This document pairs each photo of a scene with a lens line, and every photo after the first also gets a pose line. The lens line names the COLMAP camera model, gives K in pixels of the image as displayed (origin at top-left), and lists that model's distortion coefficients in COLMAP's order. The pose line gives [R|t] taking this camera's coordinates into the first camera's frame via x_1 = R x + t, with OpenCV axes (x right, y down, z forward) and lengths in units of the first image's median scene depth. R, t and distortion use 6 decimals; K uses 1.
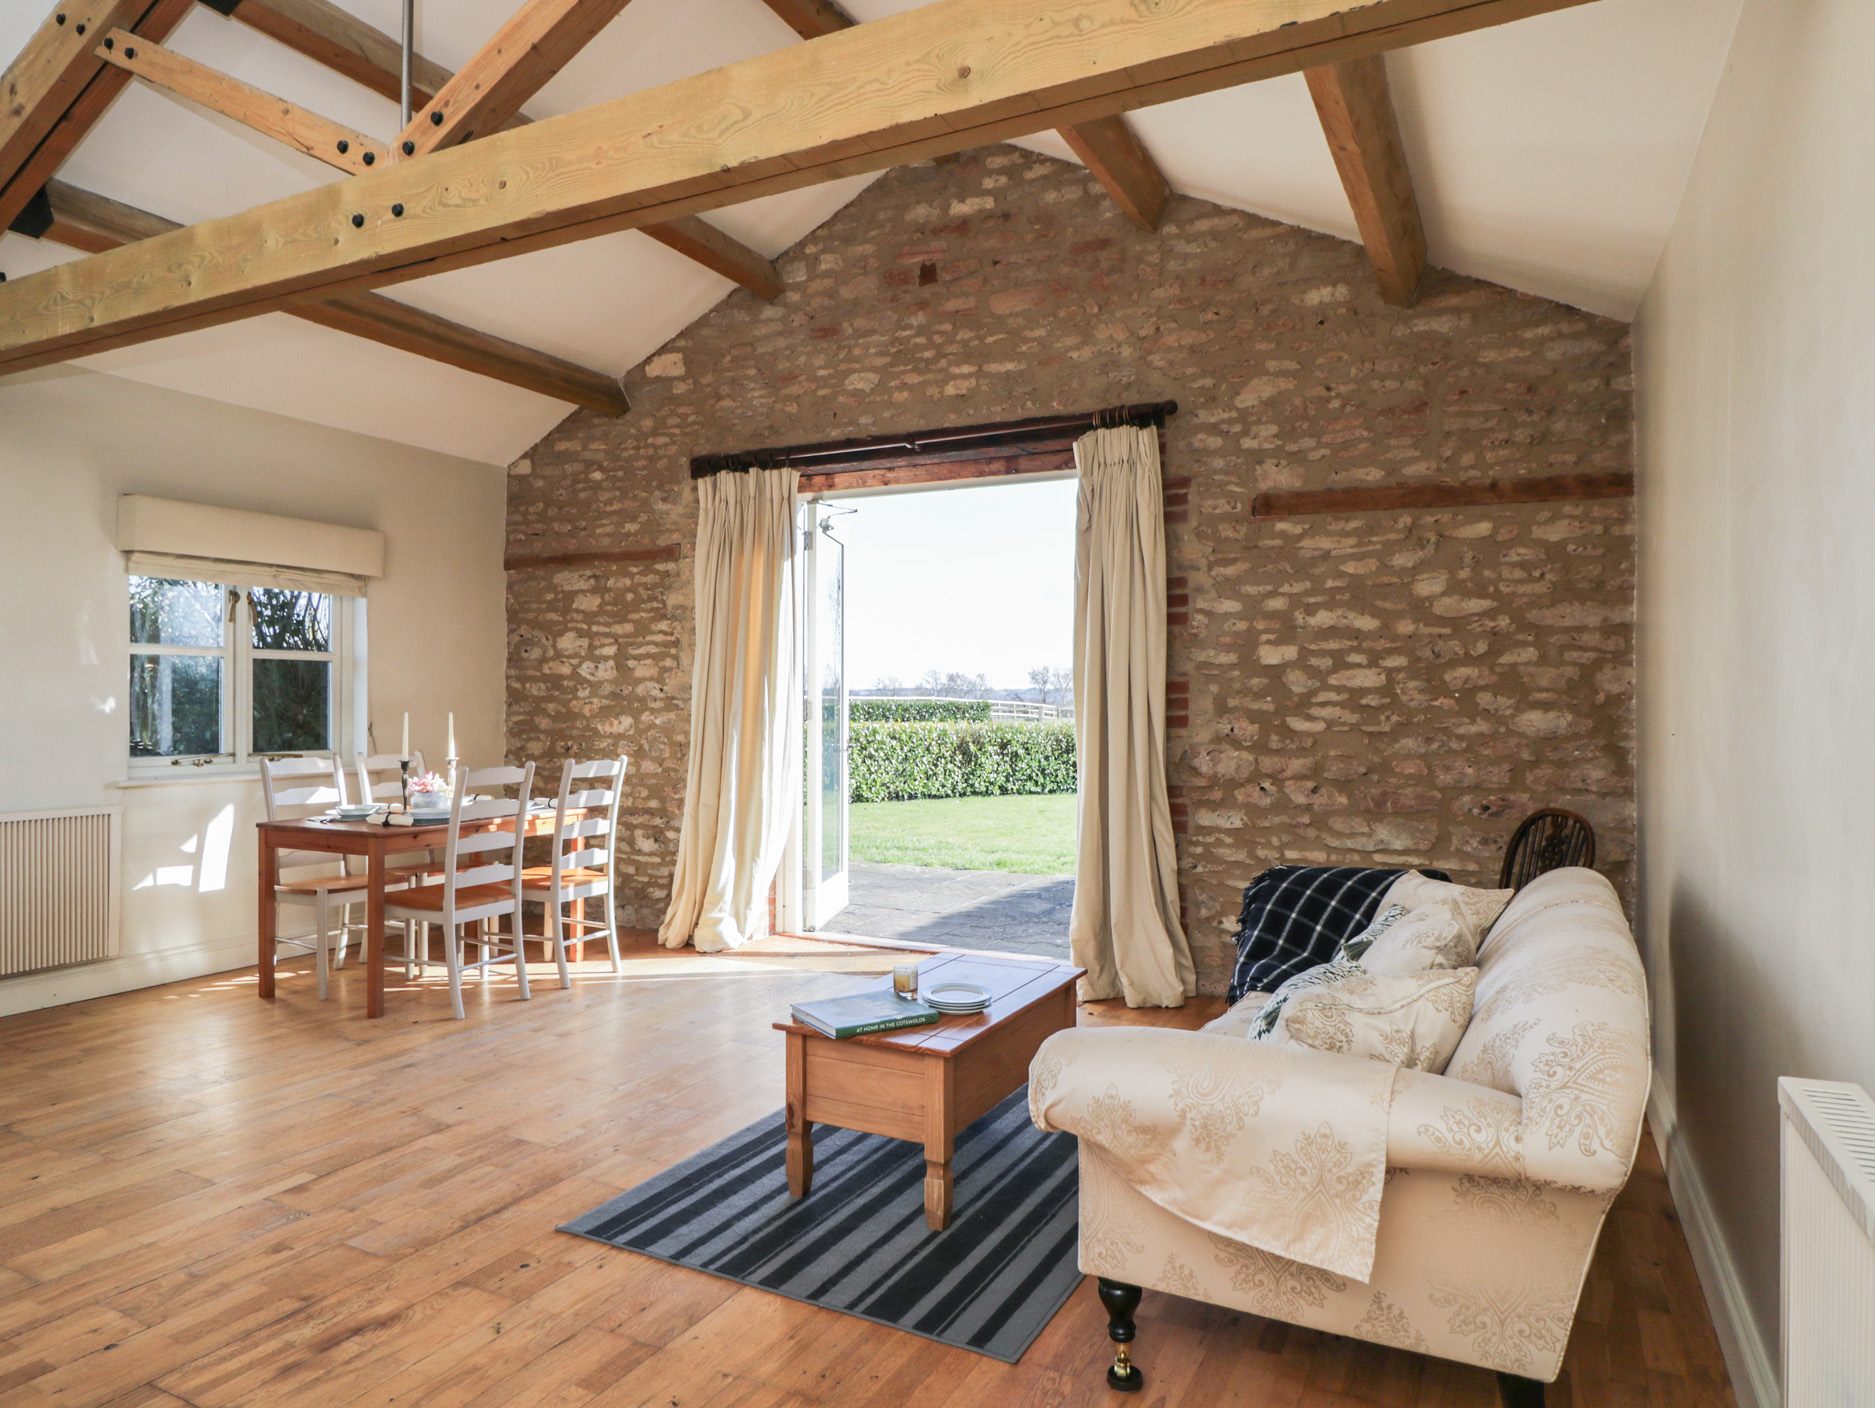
lens RADIAL K [[1196.9, 0, 934.2], [0, 1196.9, 708.8], [0, 0, 1]] dist [0.005822, -0.000109]
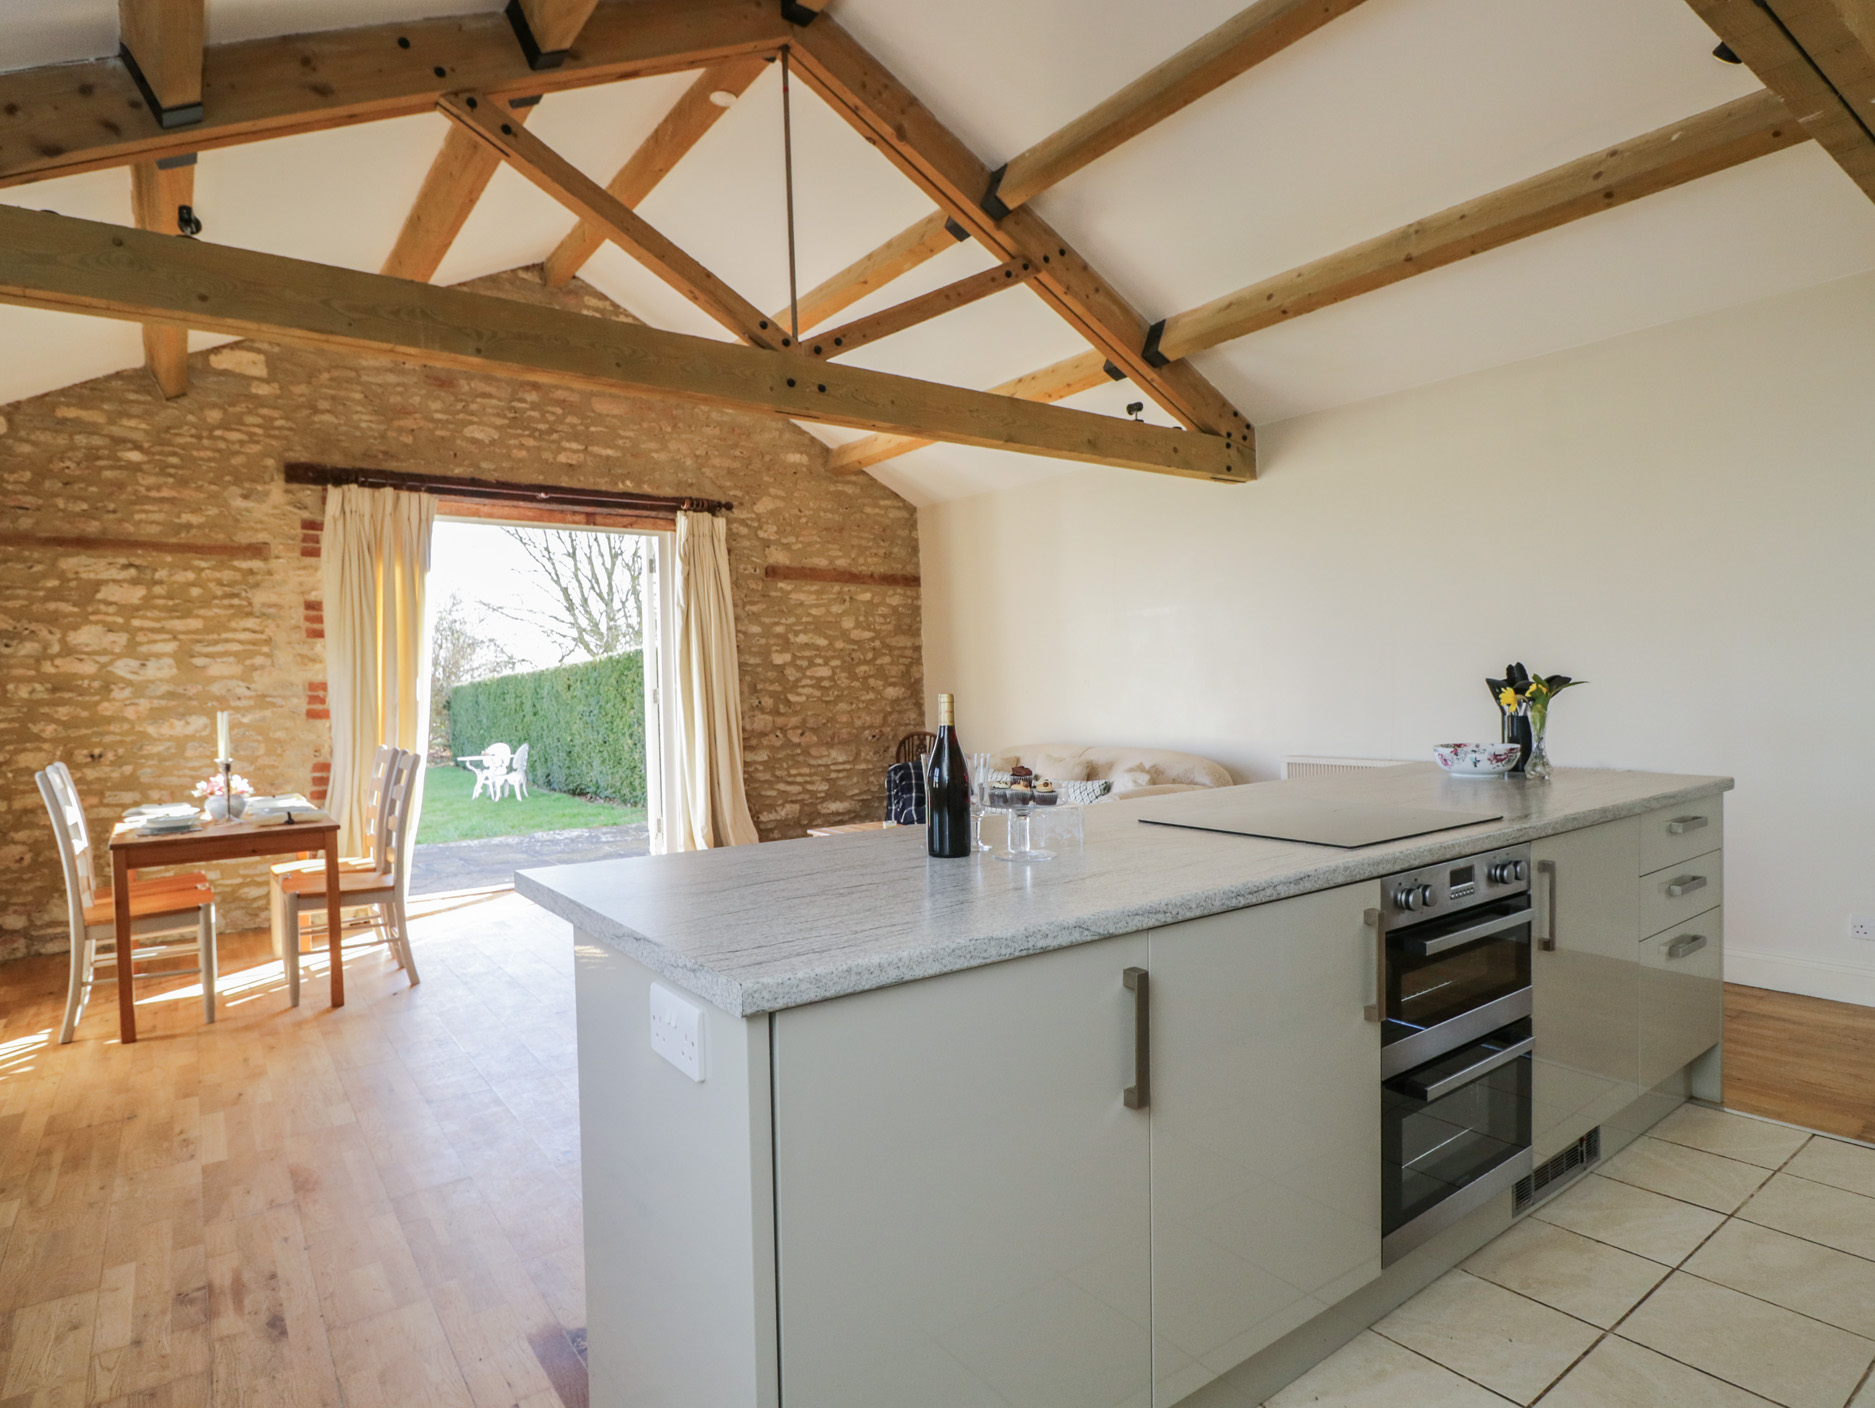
lens RADIAL K [[1024.5, 0, 931.7], [0, 1024.5, 704.2], [0, 0, 1]] dist [0.006071, -0.017967]
pose [[0.436941, -0.032122, 0.898916, -0.855499], [0.031815, 0.999289, 0.020245, -0.001719], [-0.898927, 0.019753, 0.437653, 0.135251]]
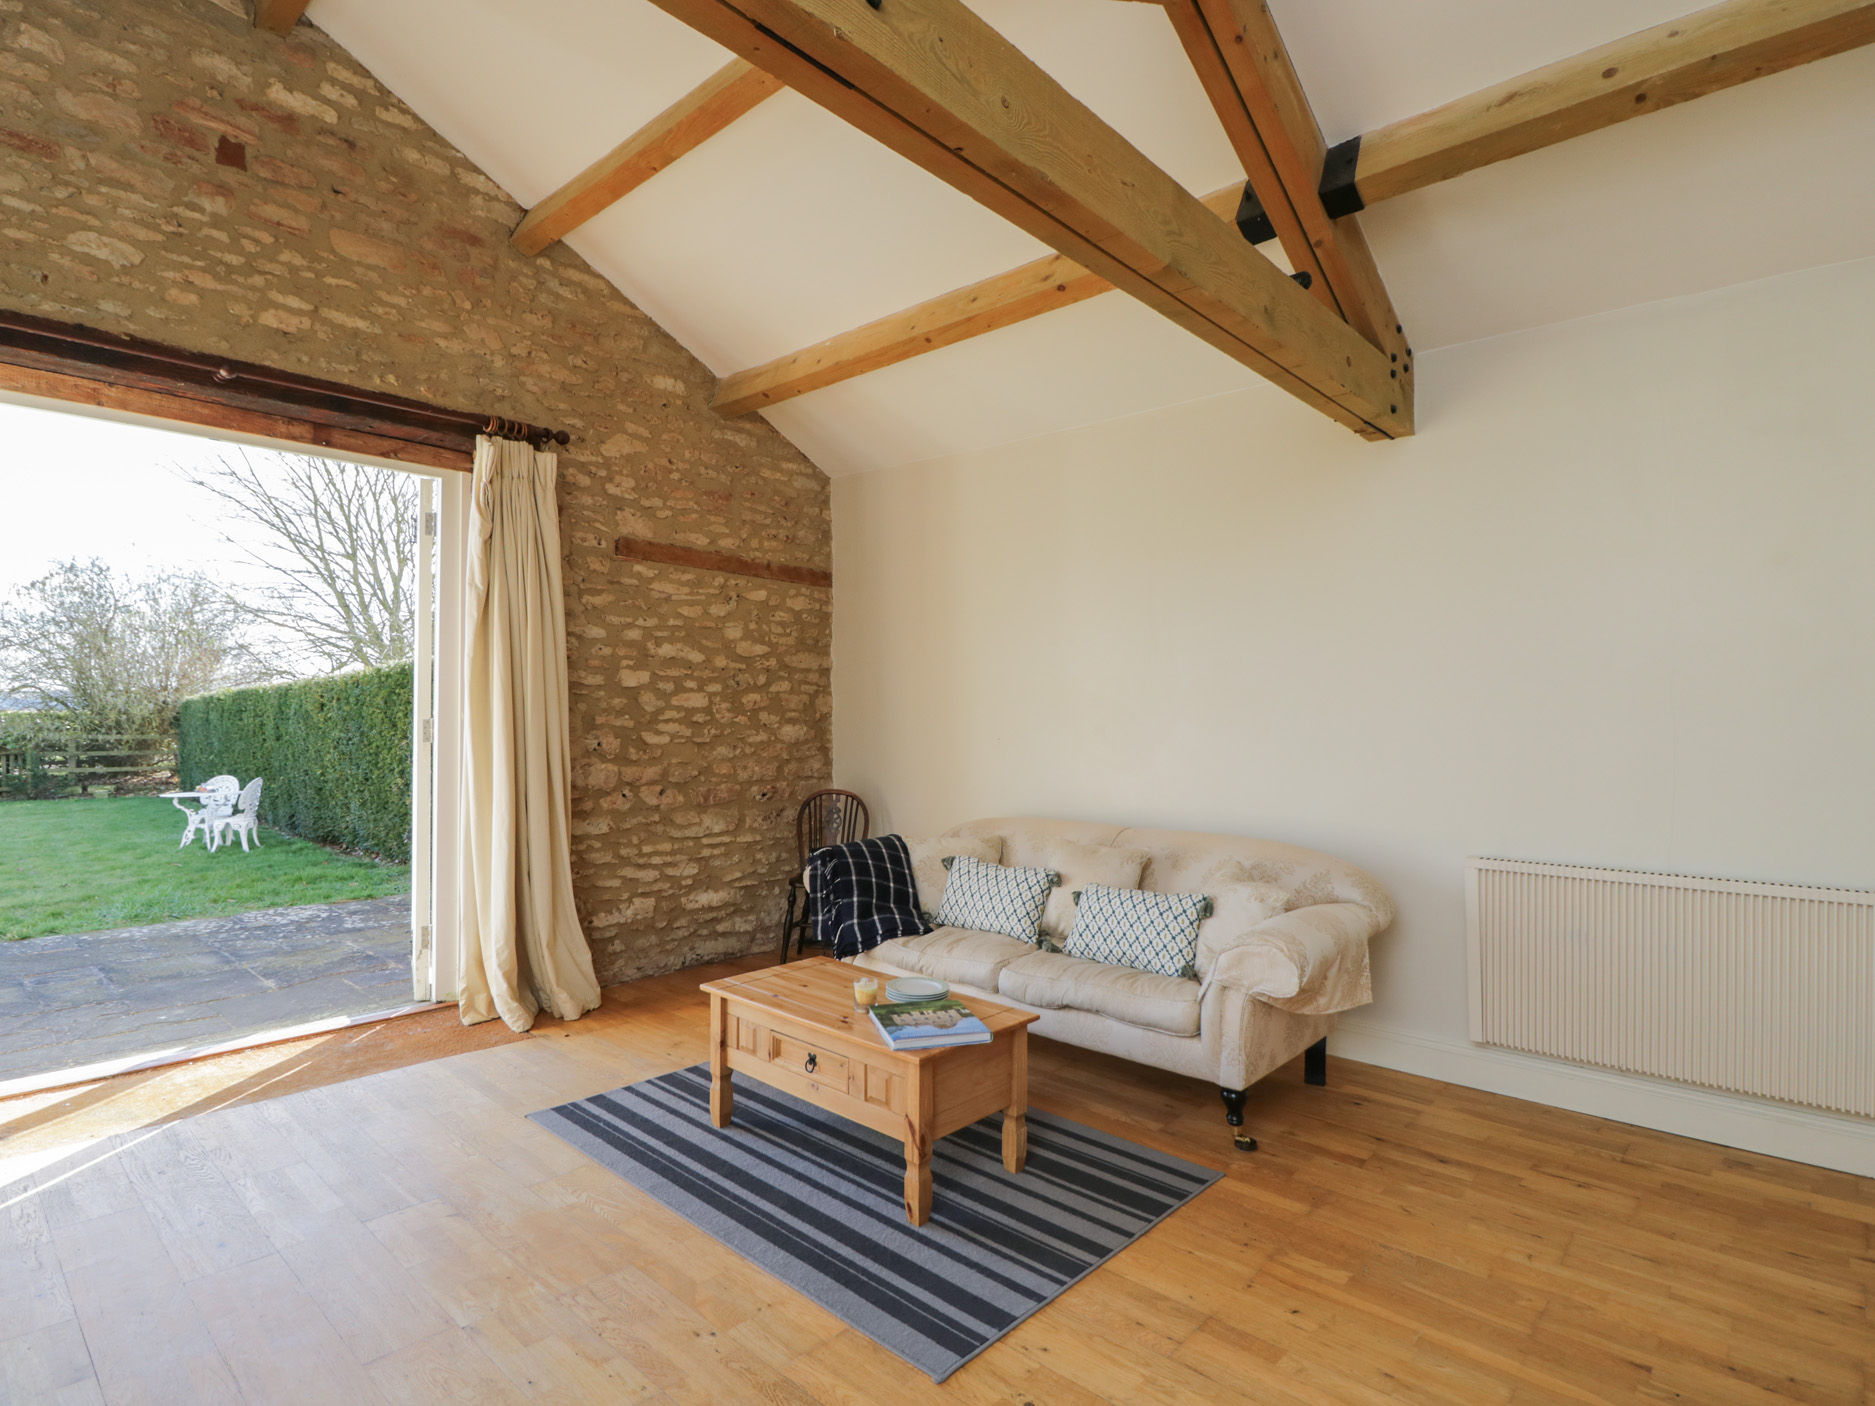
lens RADIAL K [[977.9, 0, 932.4], [0, 977.9, 706.1], [0, 0, 1]] dist [0.005249, -0.016800]
pose [[0.253874, 0.004722, 0.967226, -0.494240], [0.000583, 0.999987, -0.005036, -0.012037], [-0.967237, 0.001843, 0.253868, 0.429145]]
